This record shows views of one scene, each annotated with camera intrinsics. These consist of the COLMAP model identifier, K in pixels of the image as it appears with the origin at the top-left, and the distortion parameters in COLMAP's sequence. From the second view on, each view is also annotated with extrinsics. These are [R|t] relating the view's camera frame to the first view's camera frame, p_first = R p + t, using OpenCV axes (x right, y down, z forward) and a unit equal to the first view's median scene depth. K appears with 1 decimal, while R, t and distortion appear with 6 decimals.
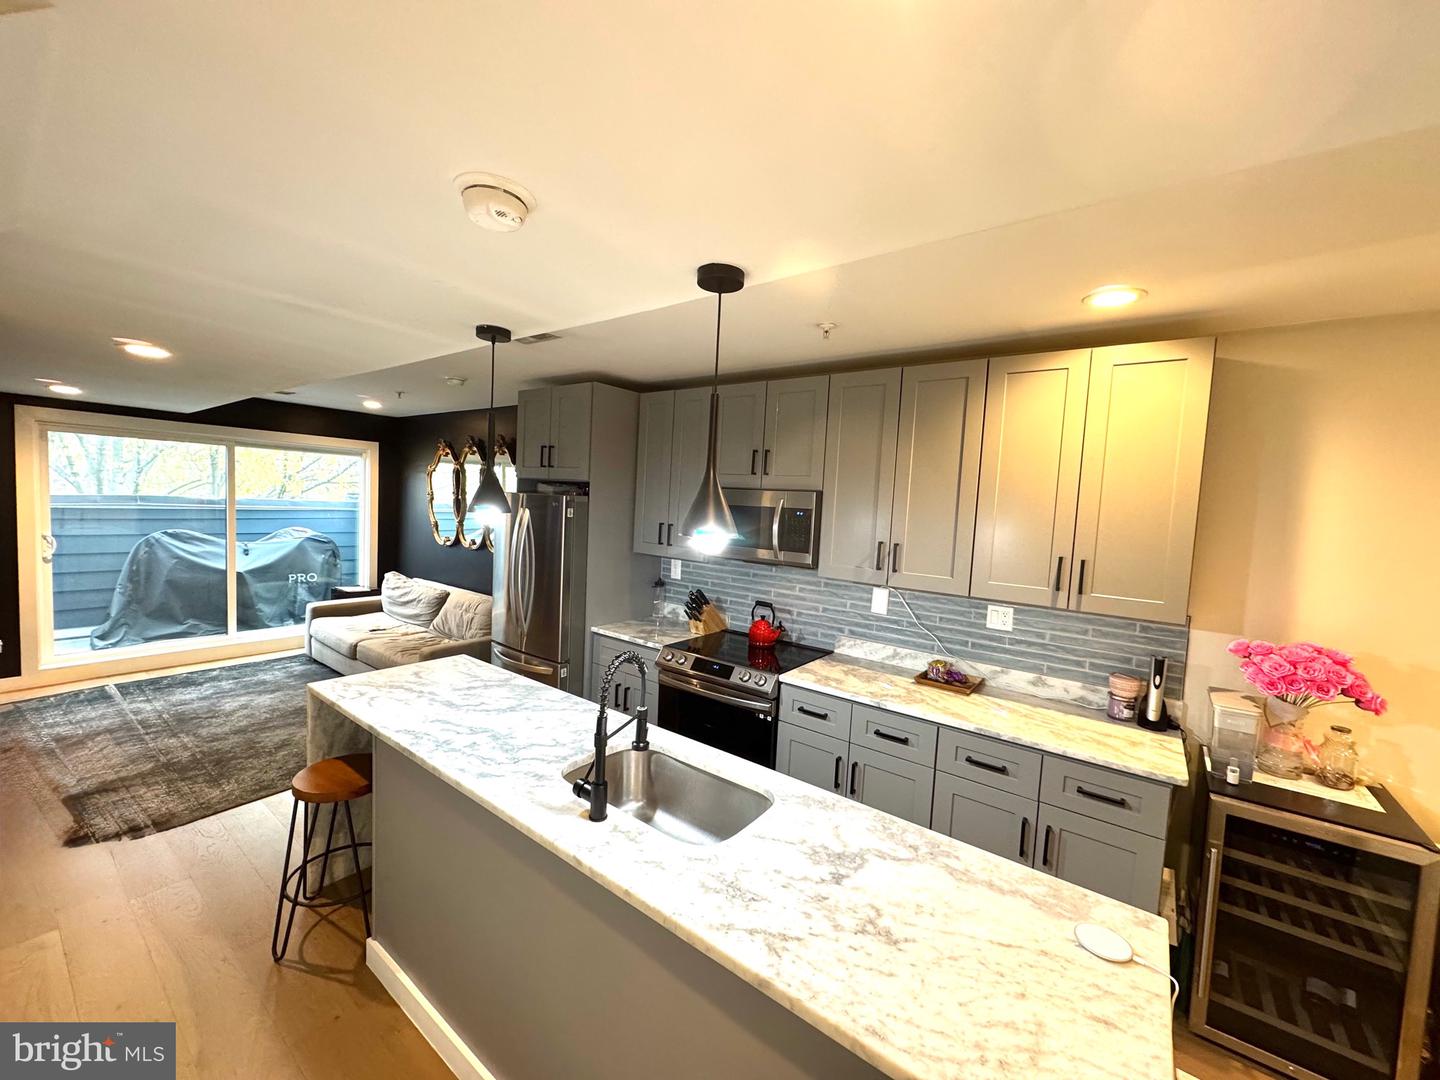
lens RADIAL K [[572.7, 0, 718.0], [0, 572.7, 541.7], [0, 0, 1]] dist [-0.001429, 0.000416]
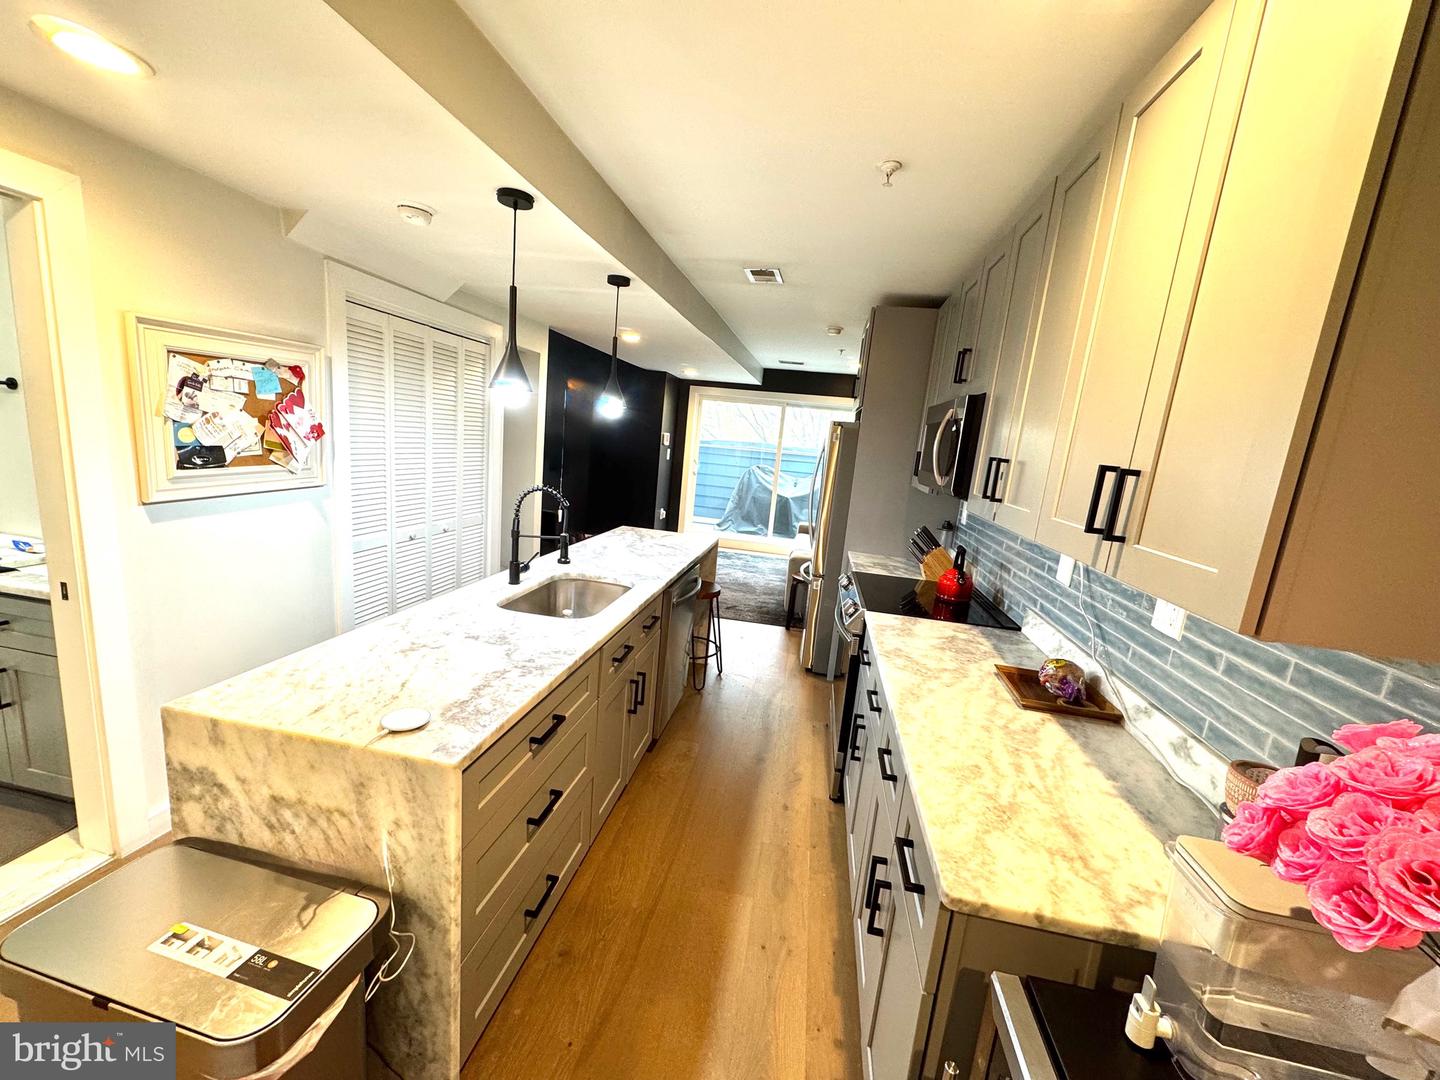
lens RADIAL K [[572.7, 0, 719.7], [0, 572.7, 540.9], [0, 0, 1]] dist [-0.001429, 0.000416]
pose [[0.458324, 0.153598, -0.875412, 0.634882], [-0.131479, 0.985834, 0.104136, 0.059608], [0.879007, 0.067371, 0.472026, 0.338861]]
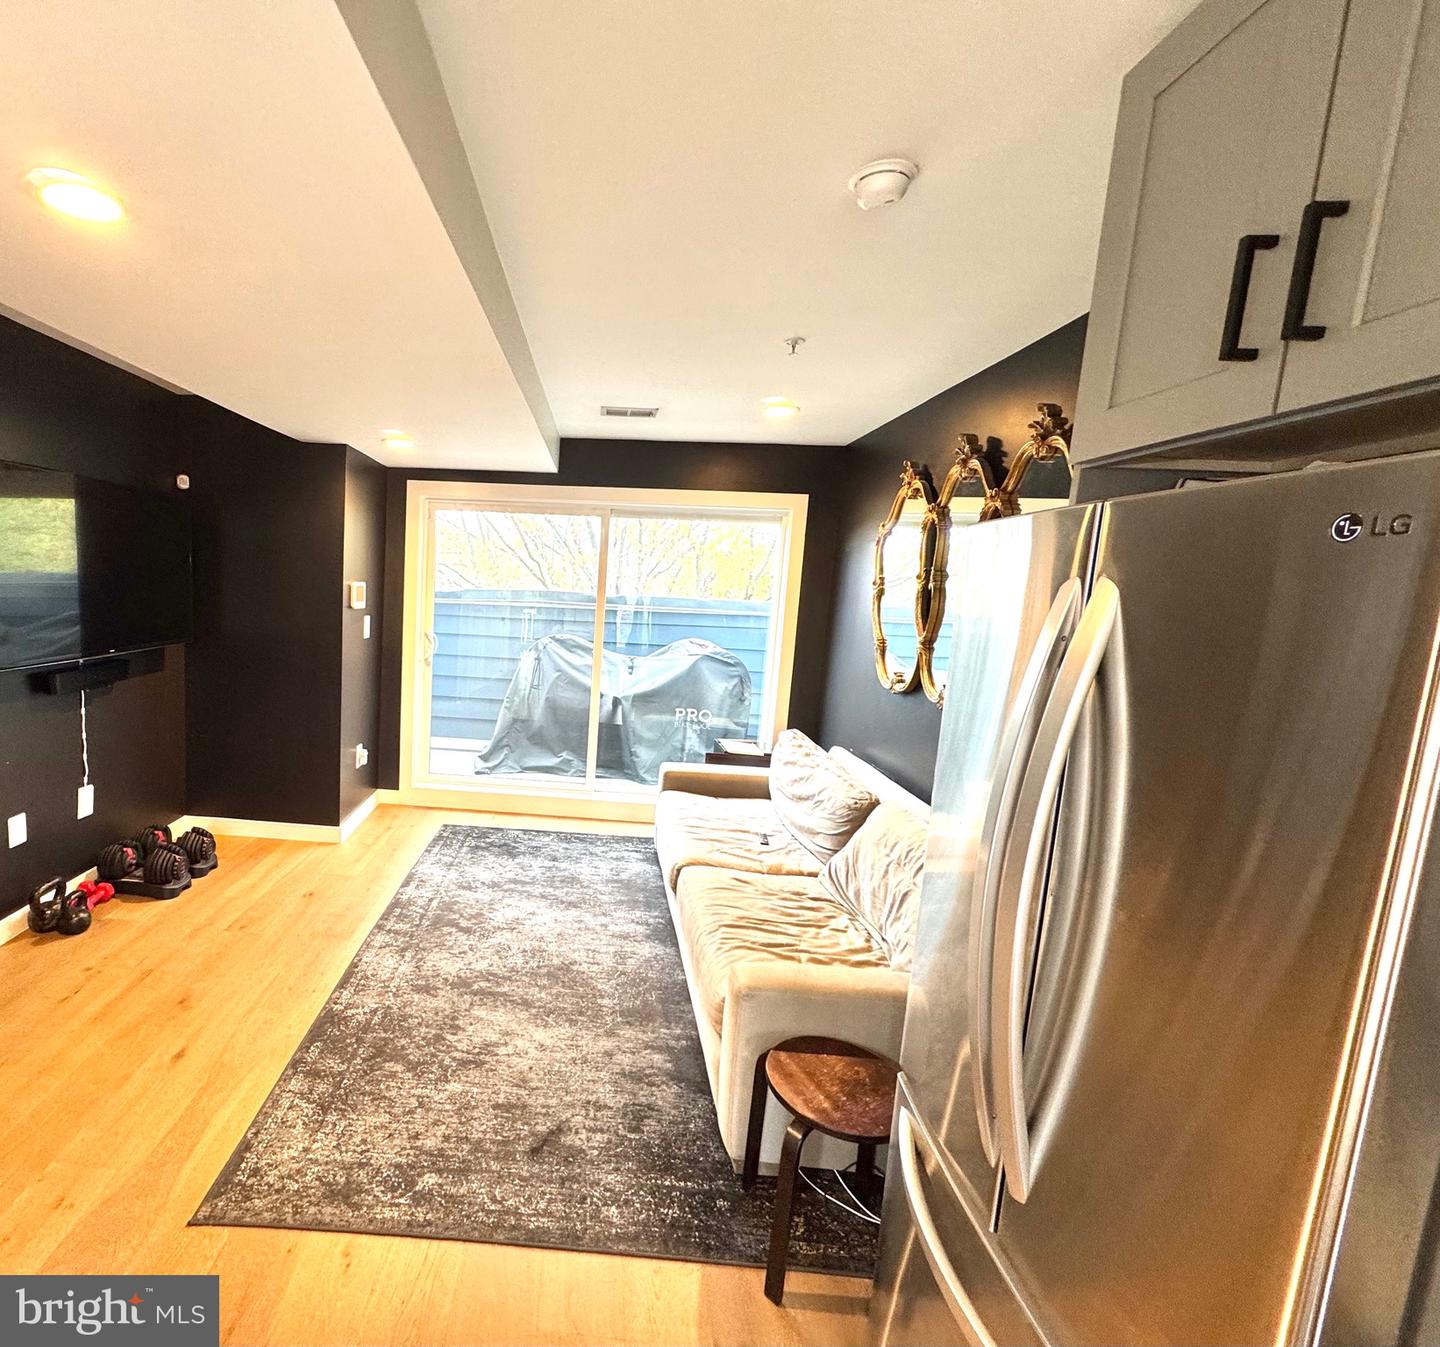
lens RADIAL K [[711.1, 0, 546.2], [0, 711.1, 672.1], [0, 0, 1]] dist [0.000741, 0.000531]
pose [[0.541877, 0.085019, -0.836146, -0.259146], [-0.078942, 0.995621, 0.050075, -0.027873], [0.836742, 0.038872, 0.546216, 0.792468]]
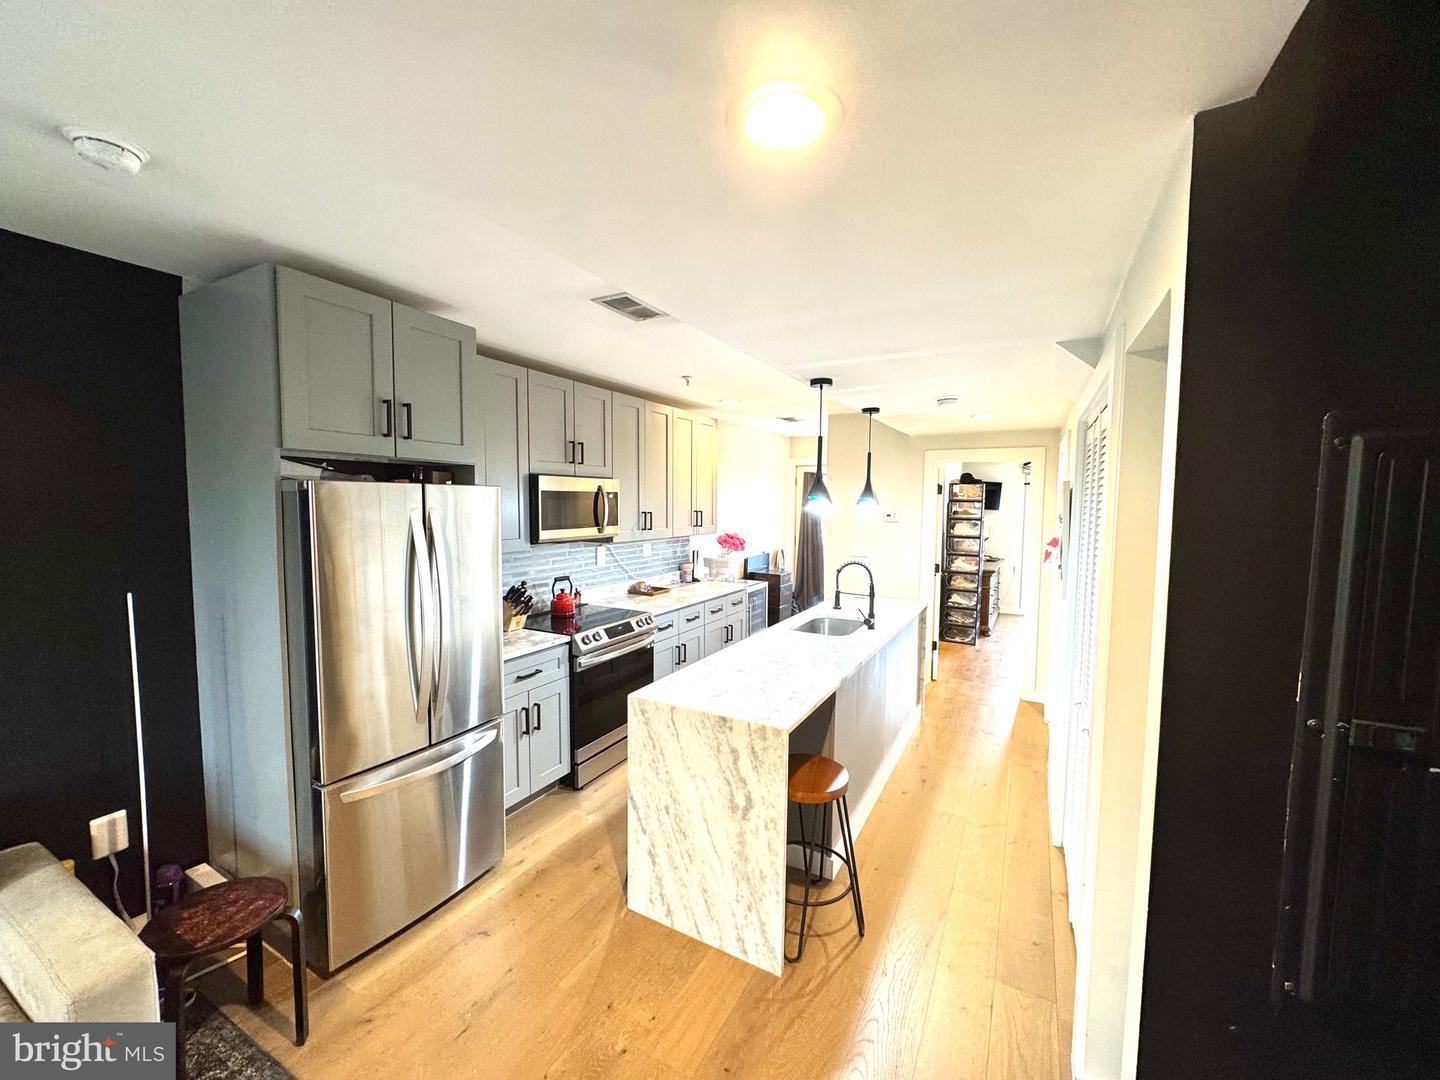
lens RADIAL K [[572.7, 0, 718.5], [0, 572.7, 538.8], [0, 0, 1]] dist [-0.001429, 0.000416]
pose [[-0.132735, -0.121723, 0.983649, -1.077183], [0.054577, 0.990027, 0.129877, -0.099290], [-0.989648, 0.070924, -0.124768, 0.851572]]
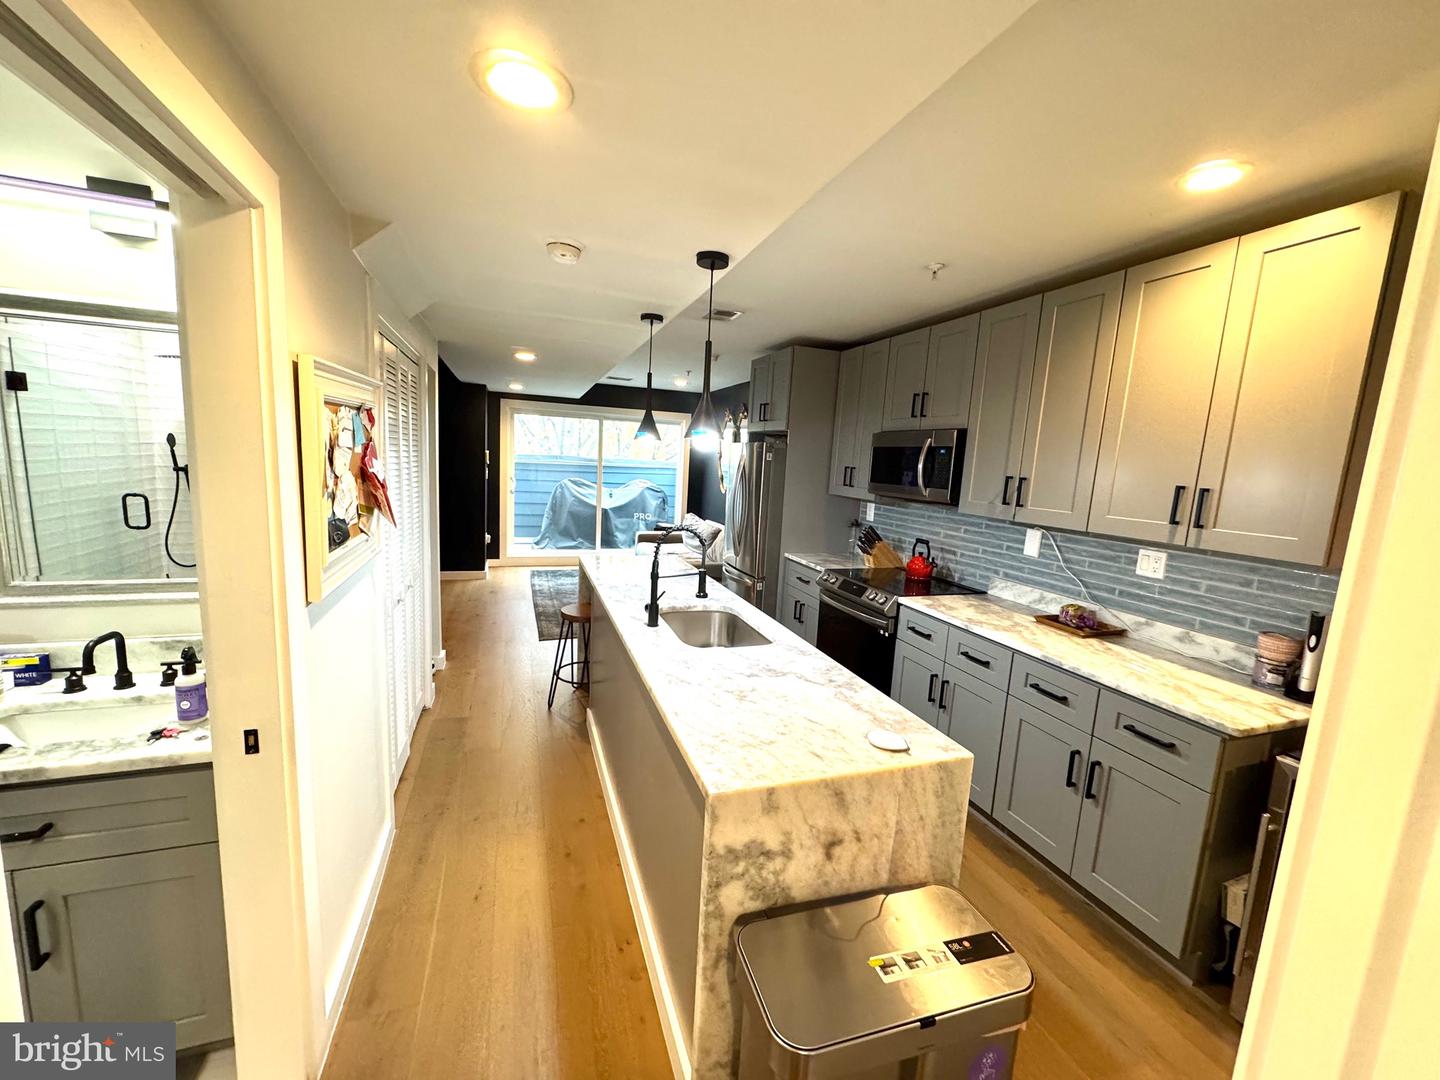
lens RADIAL K [[572.7, 0, 719.2], [0, 572.7, 540.7], [0, 0, 1]] dist [-0.001429, 0.000416]
pose [[0.834625, 0.073364, -0.545910, 0.352990], [-0.051500, 0.997143, 0.055268, 0.070399], [0.548405, -0.018013, 0.836019, -0.092208]]
